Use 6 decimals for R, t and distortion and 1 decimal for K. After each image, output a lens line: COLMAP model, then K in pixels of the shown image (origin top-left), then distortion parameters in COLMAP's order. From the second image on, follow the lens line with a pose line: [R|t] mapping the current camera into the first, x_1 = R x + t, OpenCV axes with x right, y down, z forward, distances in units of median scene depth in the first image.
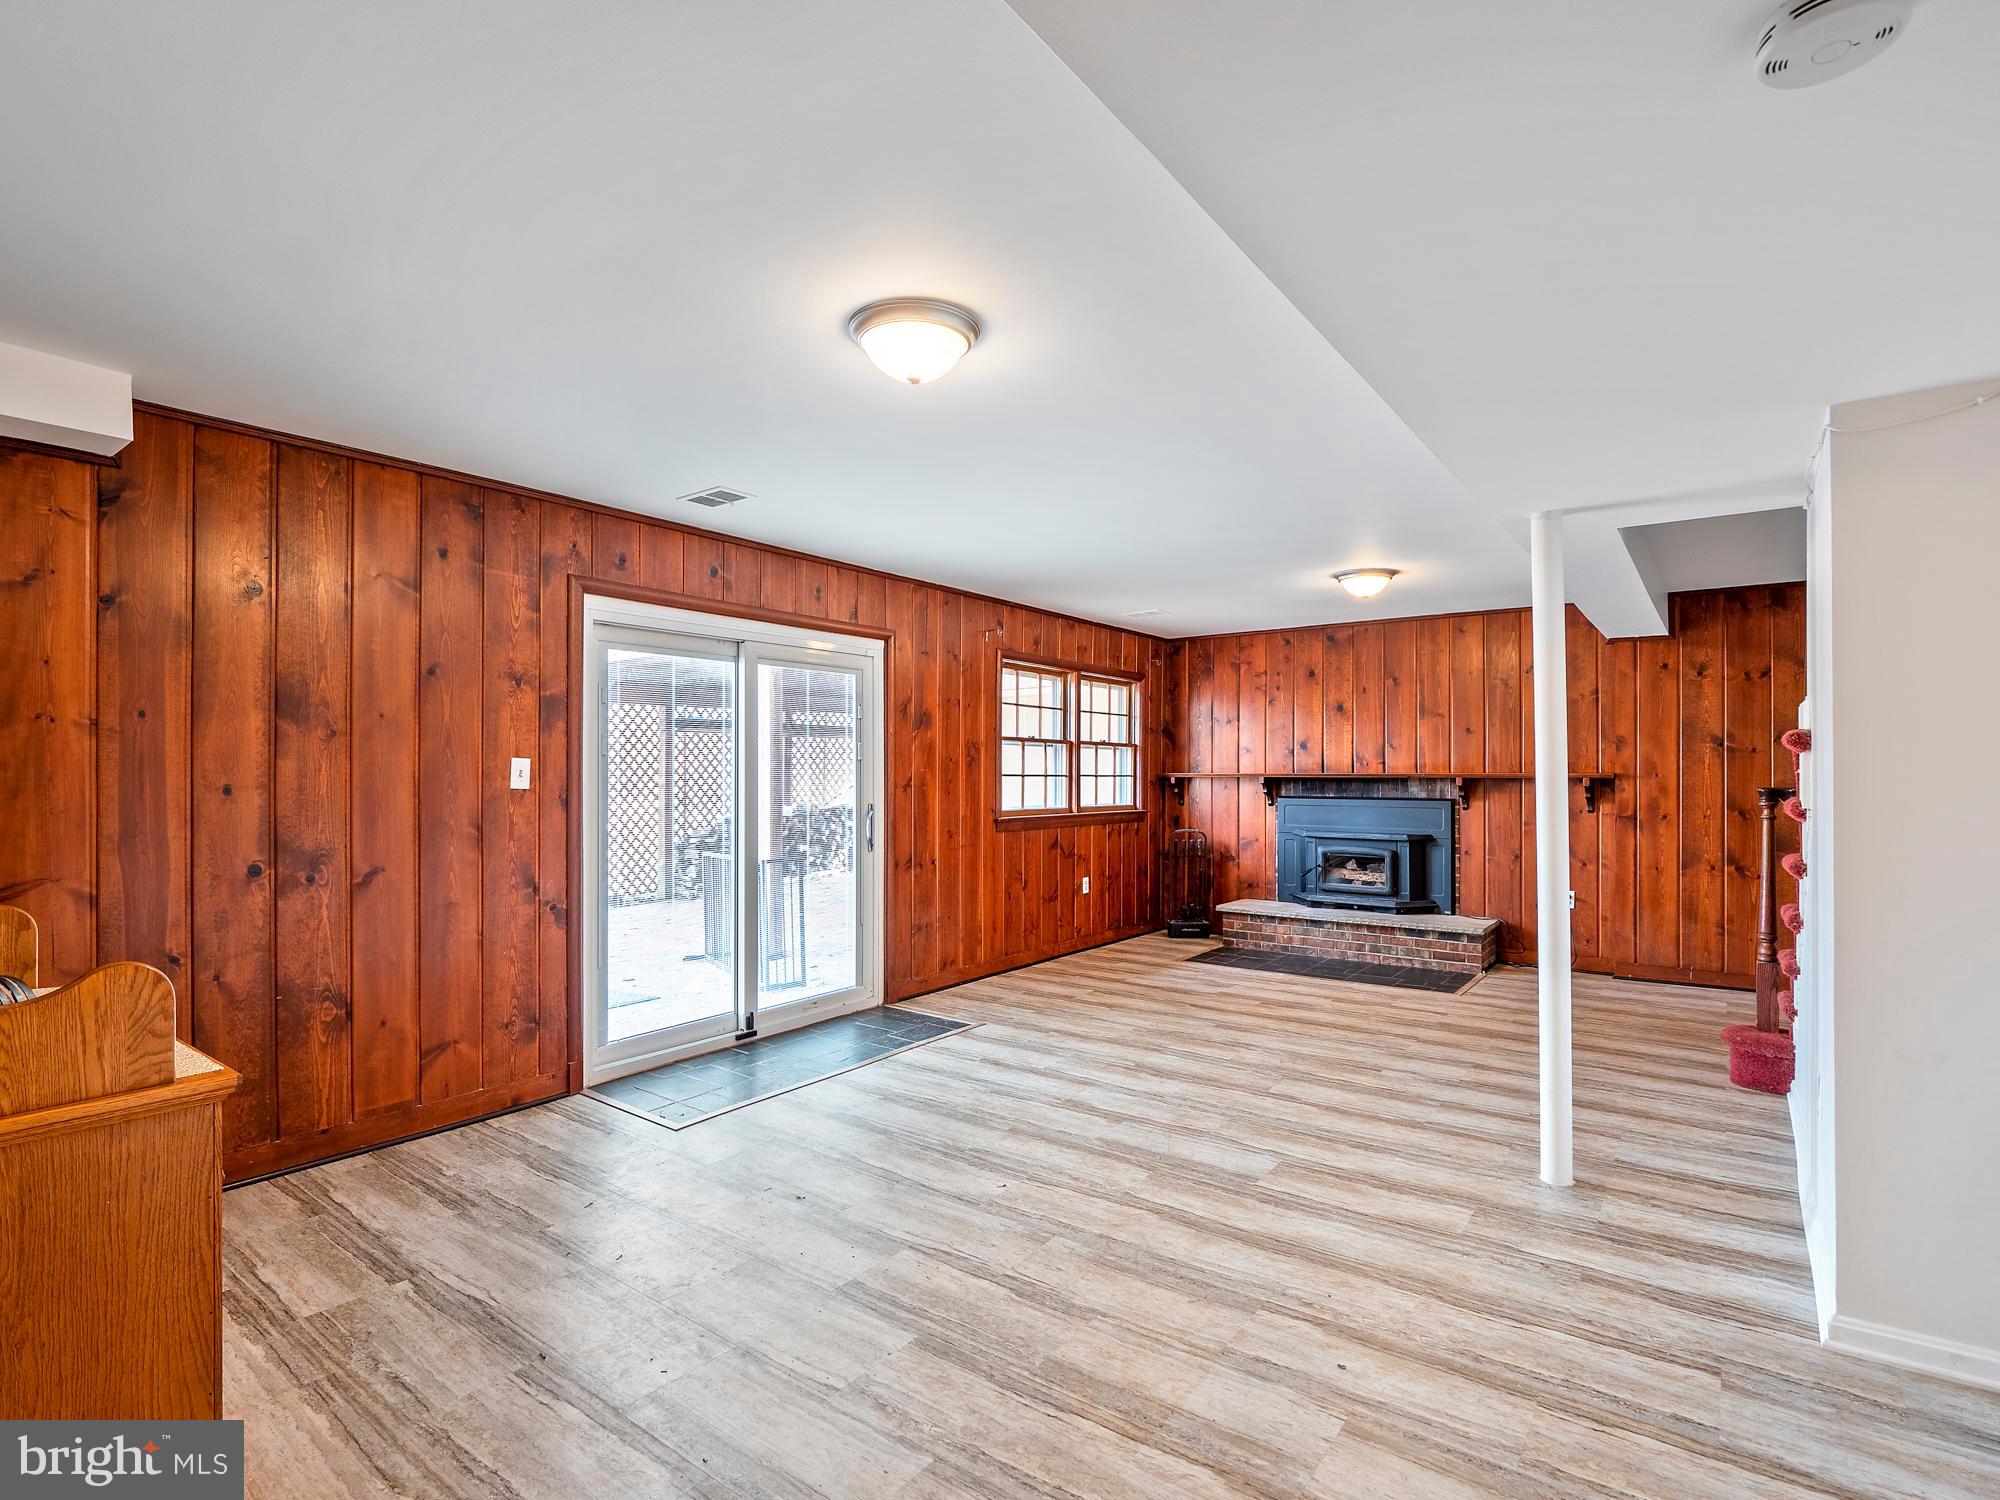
lens RADIAL K [[980.7, 0, 994.6], [0, 980.7, 764.1], [0, 0, 1]] dist [-0.005715, -0.002370]
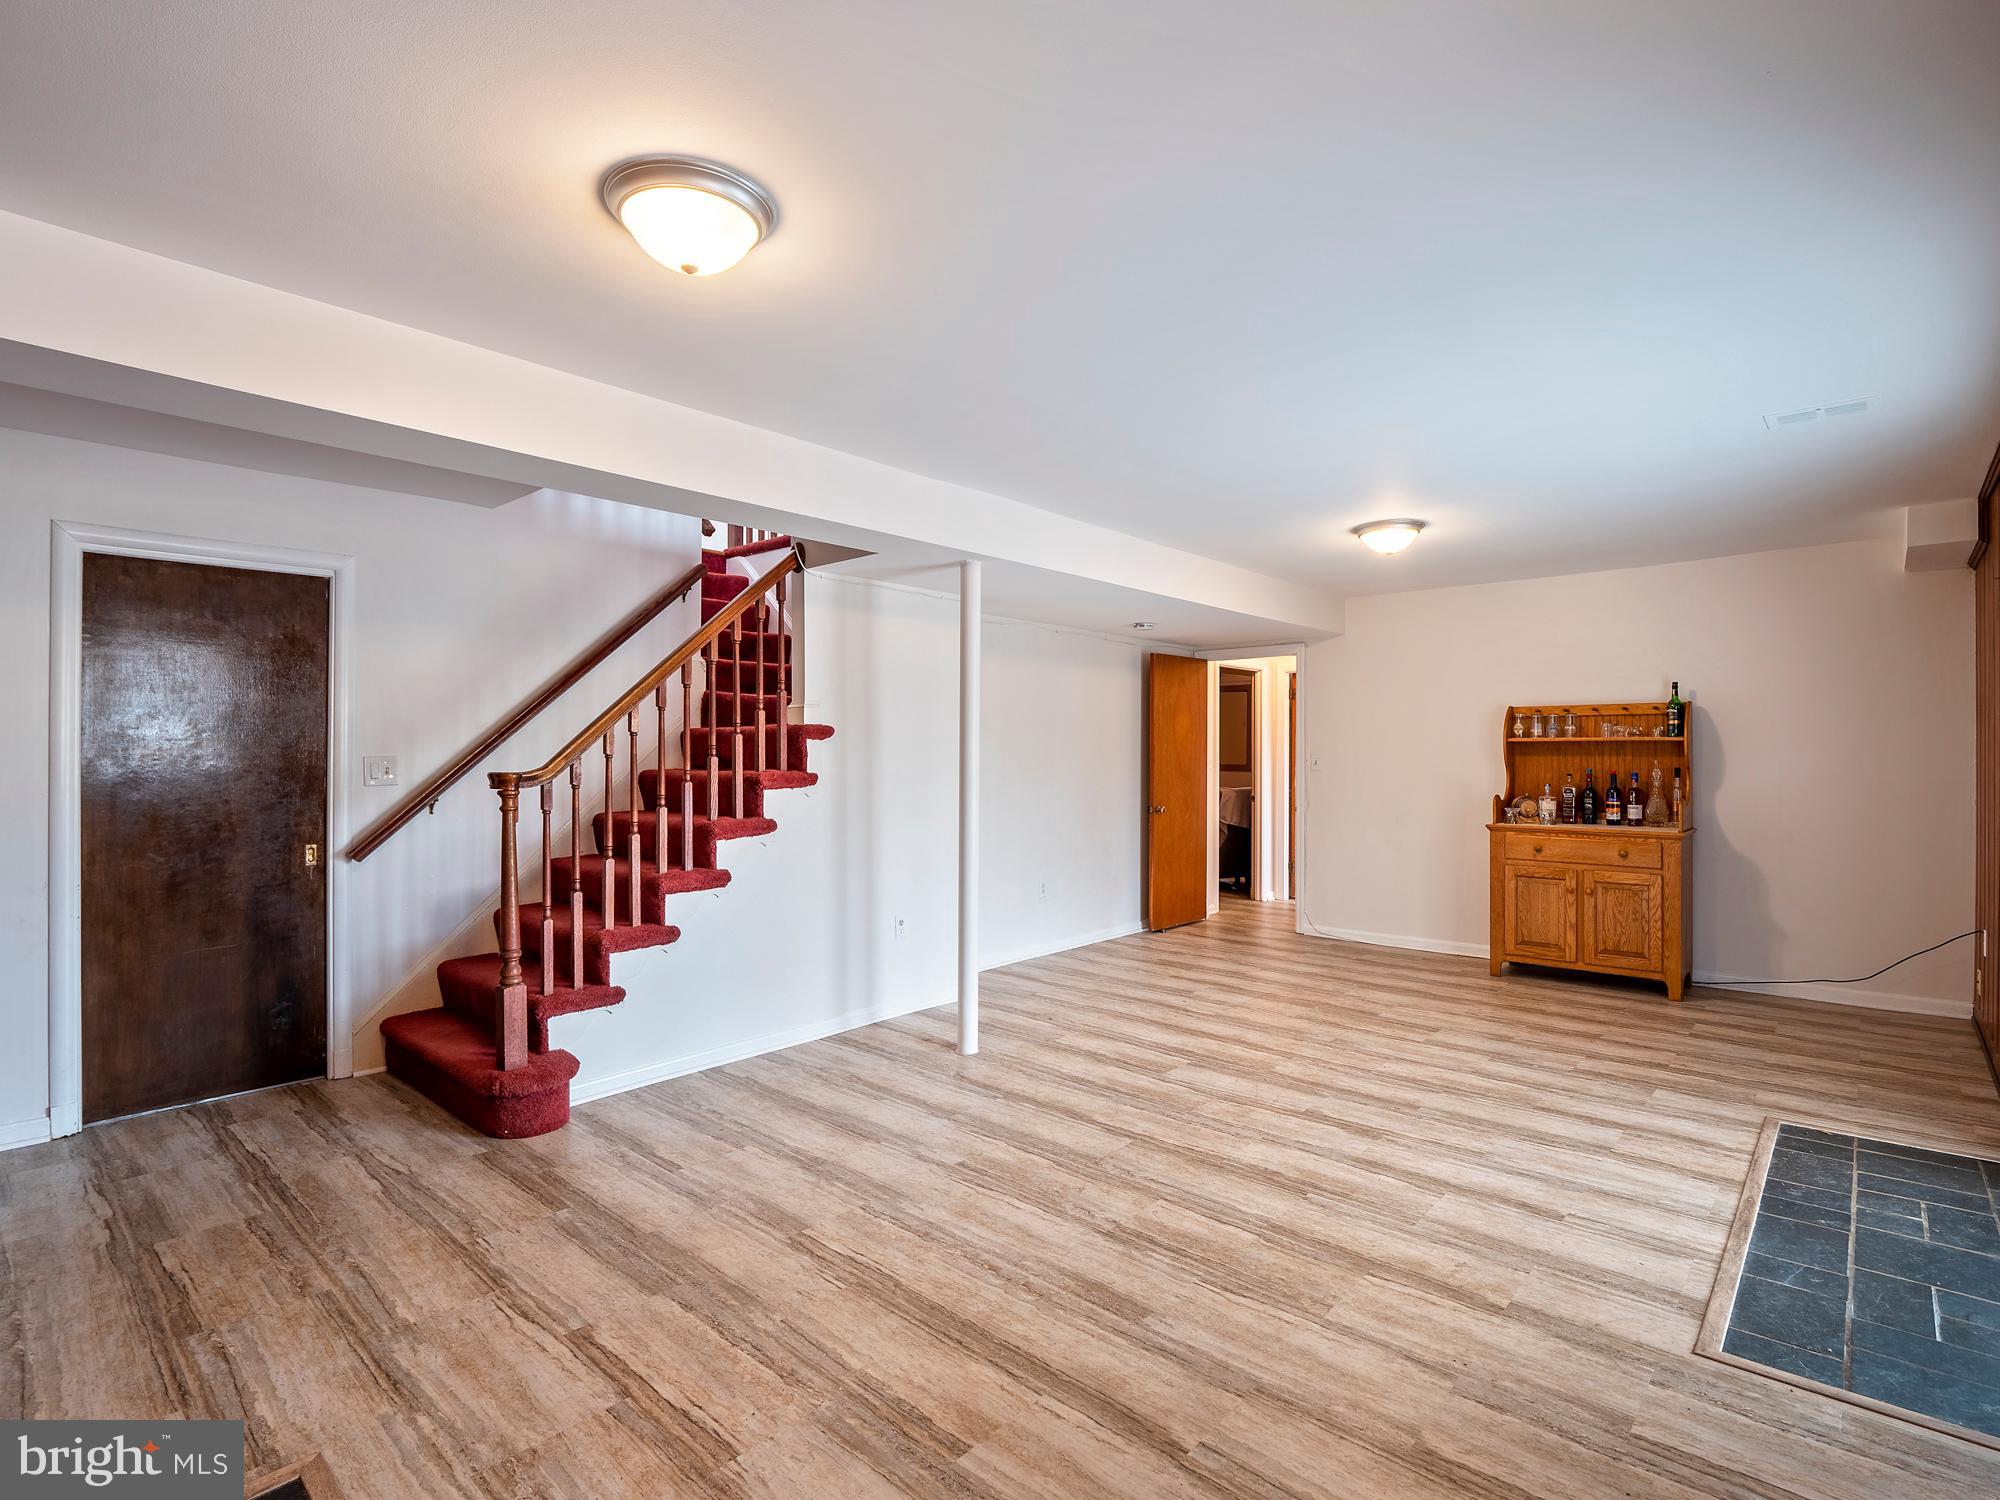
lens RADIAL K [[980.7, 0, 999.9], [0, 980.7, 749.2], [0, 0, 1]] dist [-0.005715, -0.002370]
pose [[-0.996144, 0.000116, 0.087737, 0.326594], [-0.000598, 0.999967, -0.008108, 0.012708], [-0.087735, -0.008129, -0.996111, 1.878711]]
